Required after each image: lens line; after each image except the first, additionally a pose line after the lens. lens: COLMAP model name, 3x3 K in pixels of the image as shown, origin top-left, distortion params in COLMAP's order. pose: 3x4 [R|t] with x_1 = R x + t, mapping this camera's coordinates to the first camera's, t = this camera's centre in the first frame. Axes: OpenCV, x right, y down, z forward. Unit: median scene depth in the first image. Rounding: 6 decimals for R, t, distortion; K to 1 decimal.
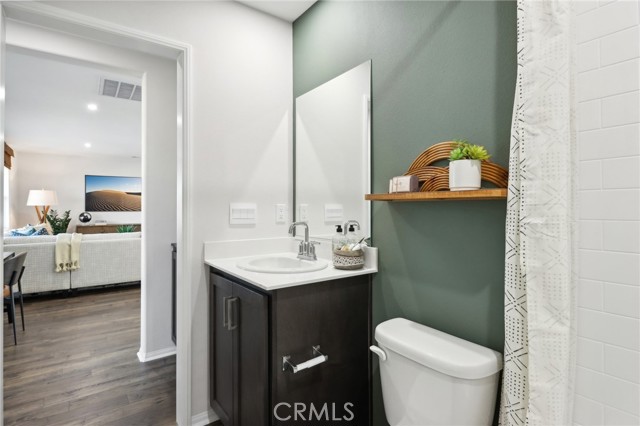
lens RADIAL K [[325.6, 0, 317.8], [0, 325.6, 212.9], [0, 0, 1]] dist [-0.002572, -0.001053]
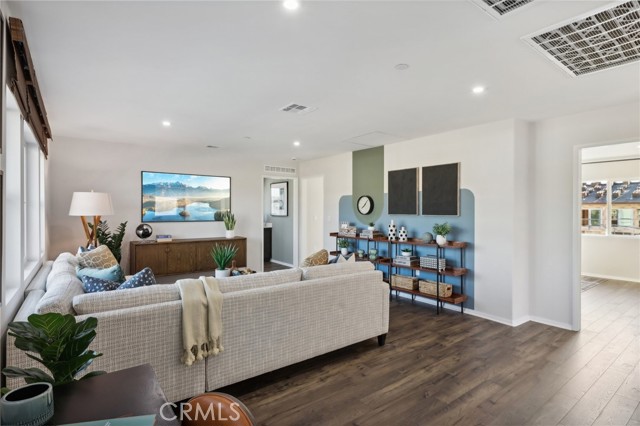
lens RADIAL K [[325.6, 0, 319.3], [0, 325.6, 212.2], [0, 0, 1]] dist [-0.002572, -0.001053]
pose [[0.999838, 0.003028, 0.017739, -0.404320], [-0.002923, 0.999978, -0.005972, -0.027214], [-0.017757, 0.005920, 0.999825, 0.337239]]
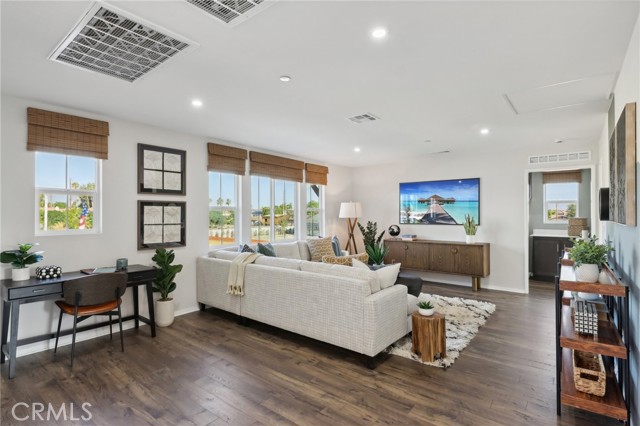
lens RADIAL K [[325.6, 0, 315.6], [0, 325.6, 211.4], [0, 0, 1]] dist [-0.002572, -0.001053]
pose [[0.256322, -0.007447, -0.966563, 0.104869], [-0.008641, 0.999913, -0.009996, -0.032010], [0.966553, 0.010914, 0.256235, 0.651190]]
